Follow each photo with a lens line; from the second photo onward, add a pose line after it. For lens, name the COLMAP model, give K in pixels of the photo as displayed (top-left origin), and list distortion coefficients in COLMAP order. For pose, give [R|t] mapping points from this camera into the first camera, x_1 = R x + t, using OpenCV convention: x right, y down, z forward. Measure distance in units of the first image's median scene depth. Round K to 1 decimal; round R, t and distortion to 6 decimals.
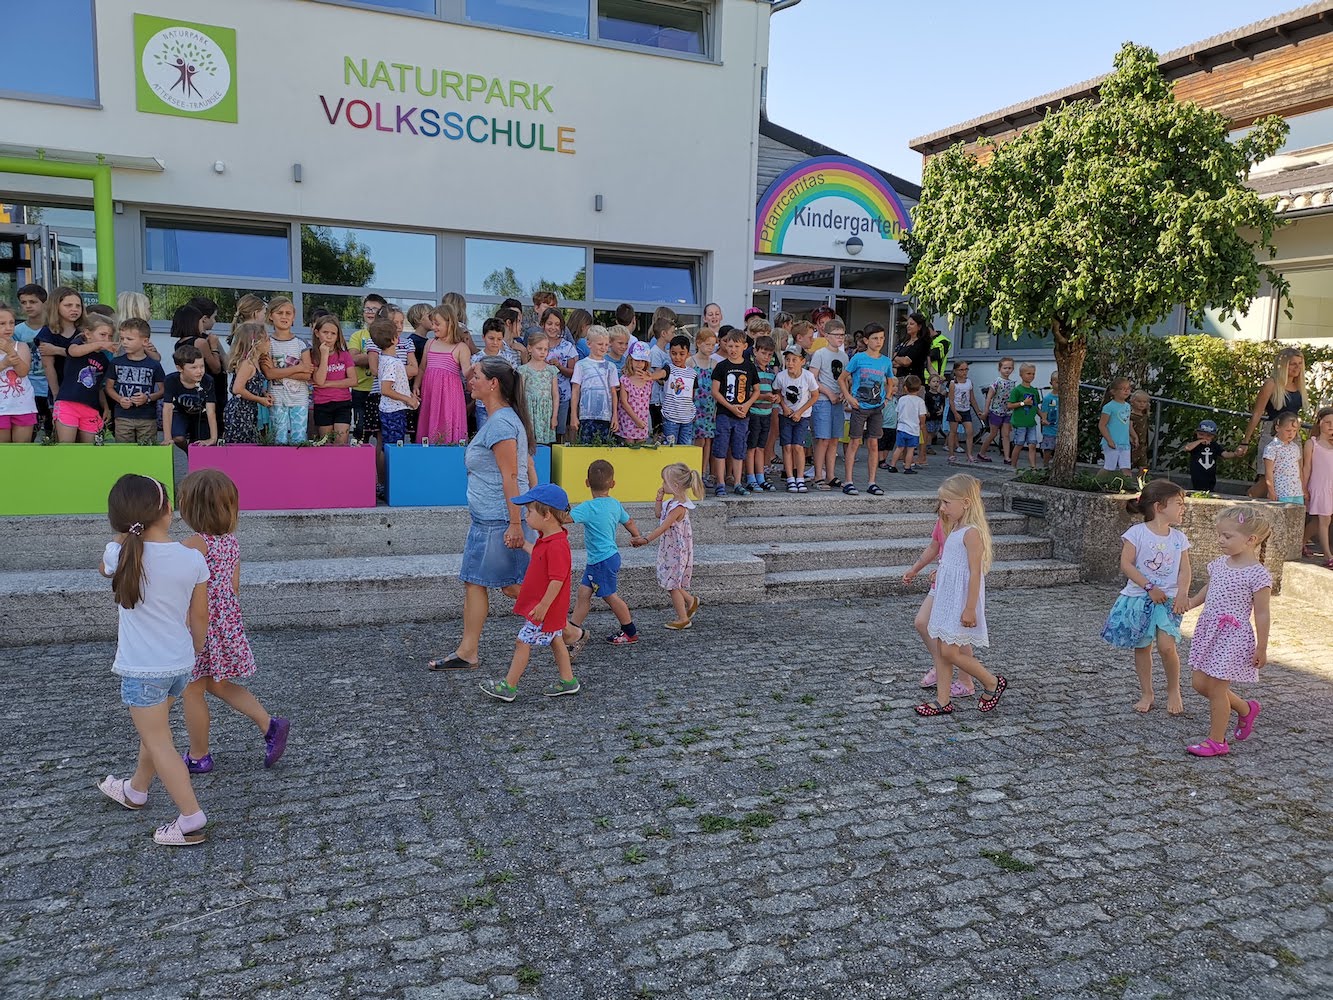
lens RADIAL K [[1021.0, 0, 669.0], [0, 1021.0, 499.2], [0, 0, 1]] dist [0.067520, -0.066345]
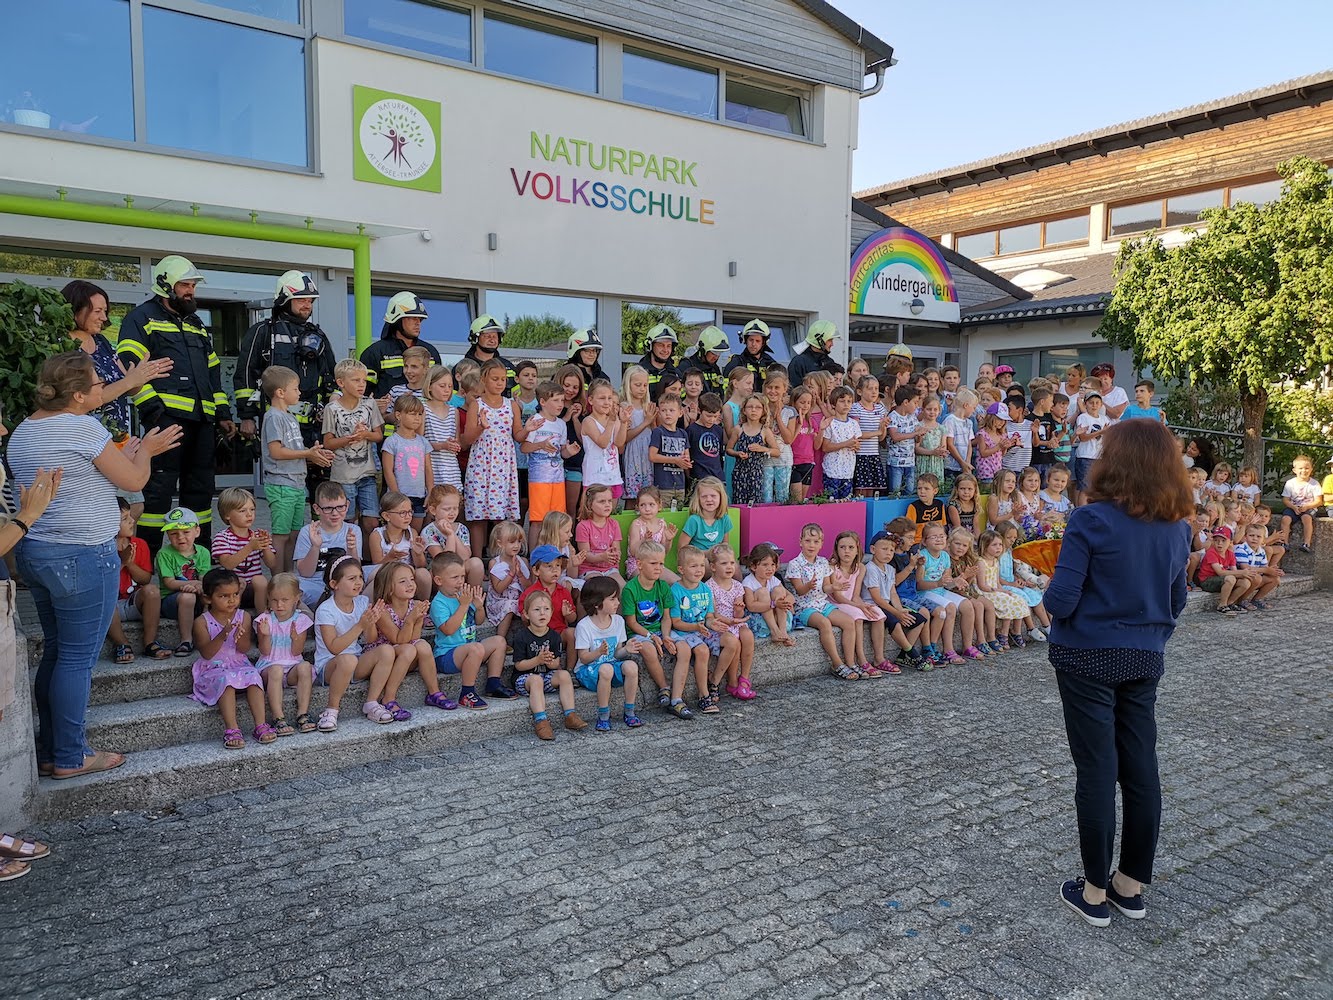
lens RADIAL K [[1021.0, 0, 668.8], [0, 1021.0, 499.0], [0, 0, 1]] dist [0.067520, -0.066345]
pose [[0.975253, -0.038405, 0.217729, -0.603315], [0.047185, 0.998263, -0.035270, -0.019961], [-0.215996, 0.044671, 0.975372, -0.040585]]
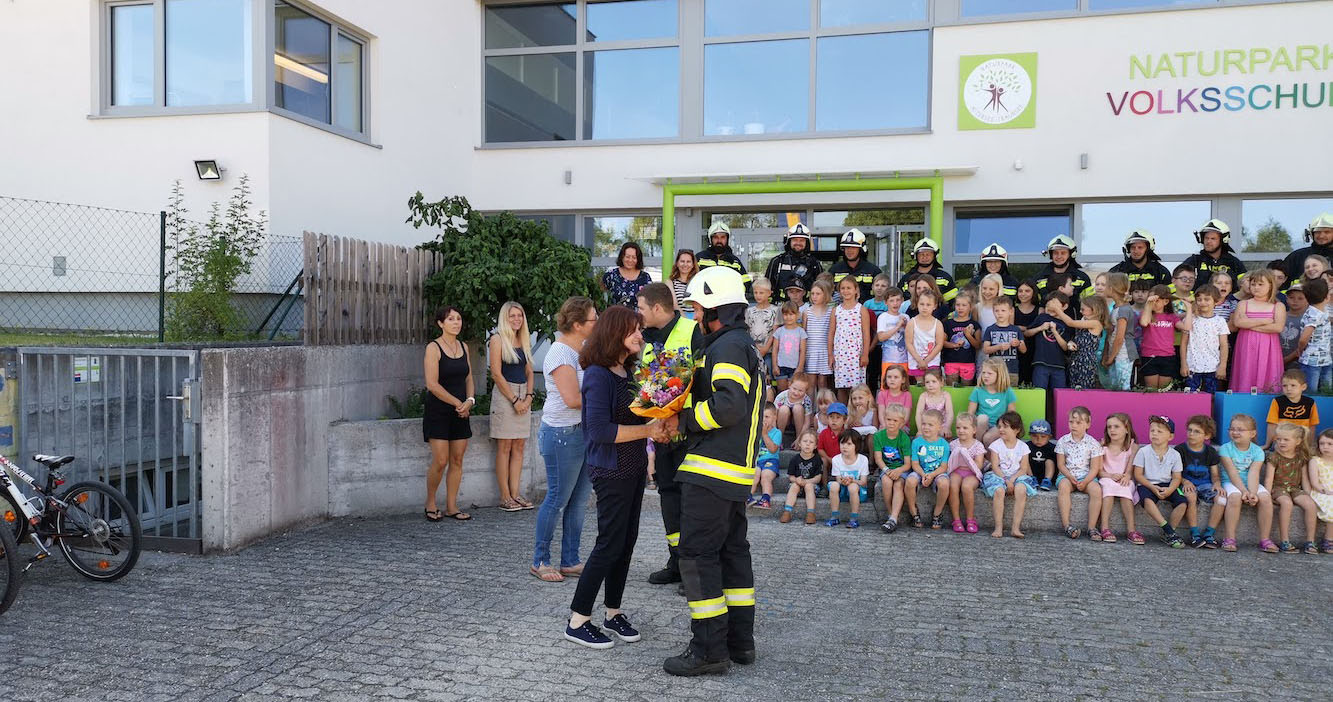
lens RADIAL K [[1022.2, 0, 670.8], [0, 1022.2, 348.6], [0, 0, 1]] dist [0.062021, -0.058256]
pose [[0.803887, -0.006454, -0.594747, -0.064055], [-0.055636, 0.994741, -0.085995, 0.027201], [0.592174, 0.102219, 0.799300, -0.256386]]
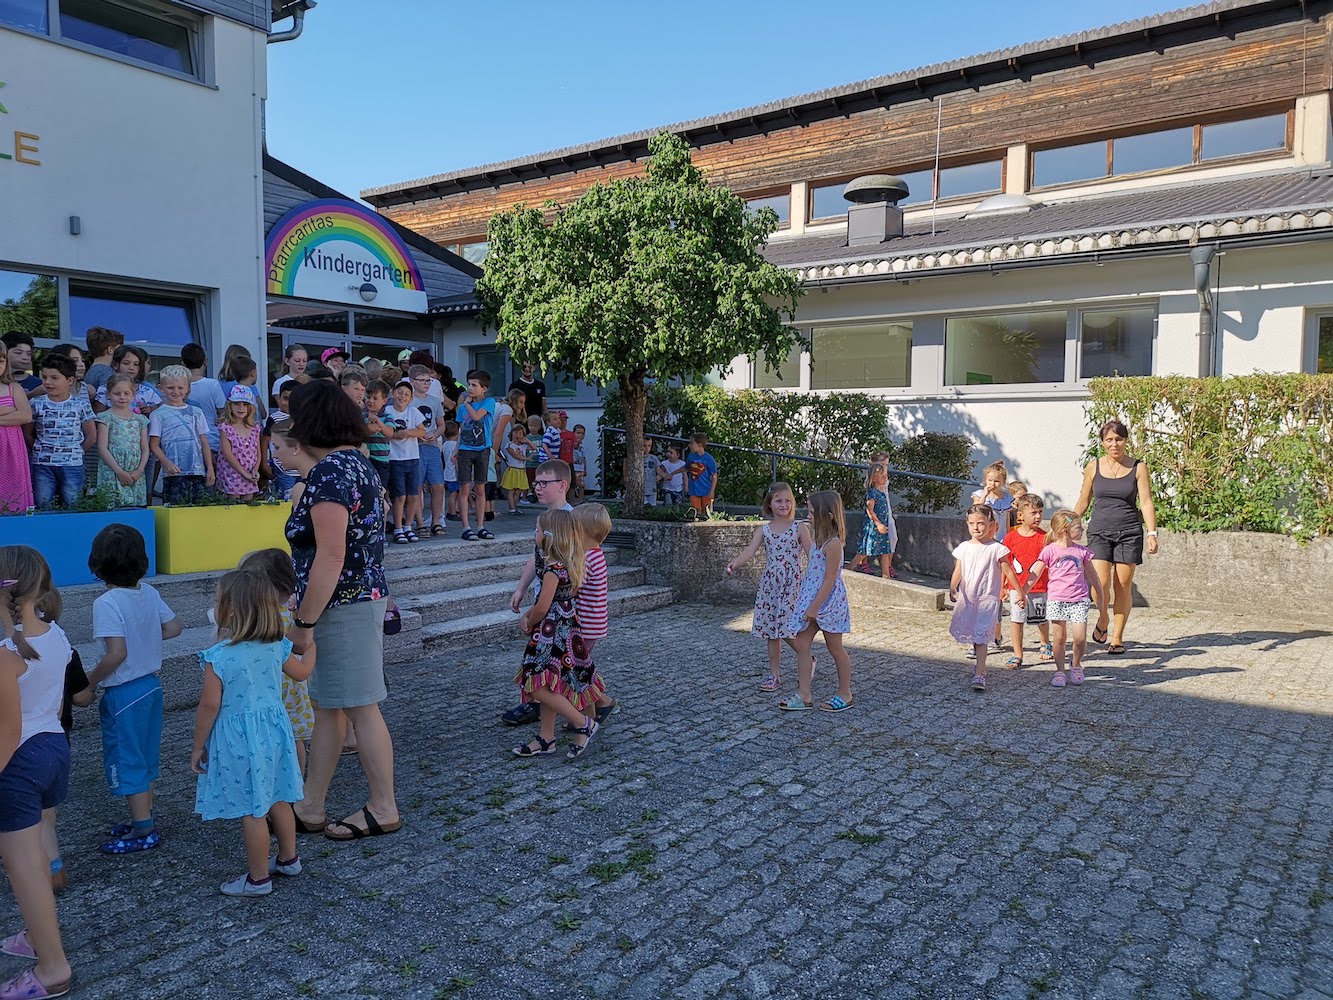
lens RADIAL K [[1021.0, 0, 668.6], [0, 1021.0, 499.7], [0, 0, 1]] dist [0.067520, -0.066345]
pose [[0.853545, -0.054979, 0.518110, -0.169884], [0.079941, 0.996462, -0.025956, -0.002576], [-0.514850, 0.063573, 0.854920, 0.048524]]
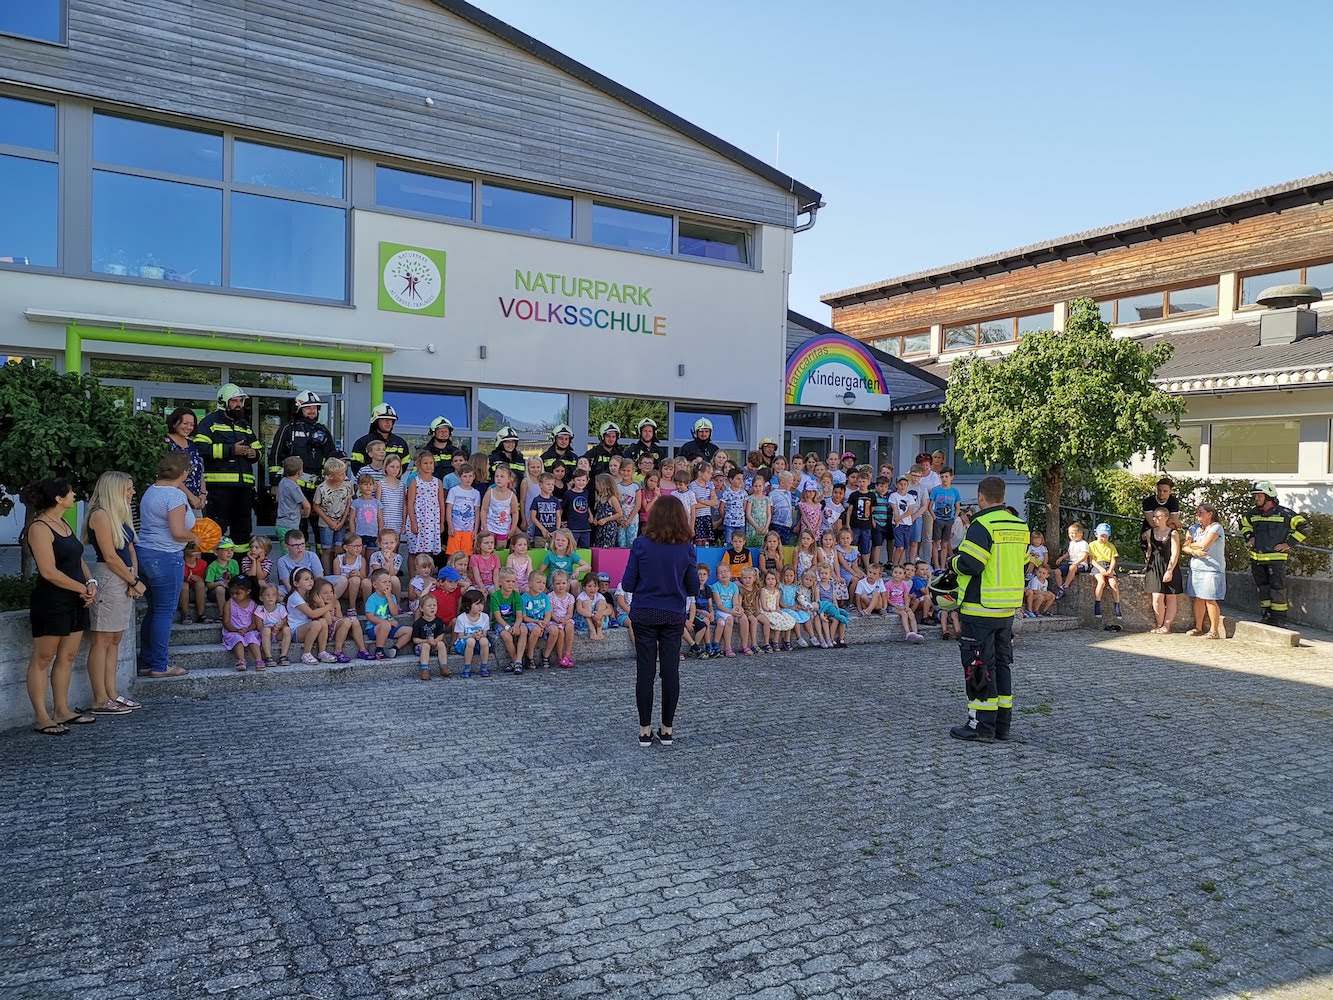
lens RADIAL K [[1021.0, 0, 667.9], [0, 1021.0, 499.8], [0, 0, 1]] dist [0.067520, -0.066345]
pose [[0.989205, -0.008445, 0.146296, -0.455200], [0.023527, 0.994540, -0.101671, 0.029748], [-0.144639, 0.104015, 0.984002, -0.491491]]
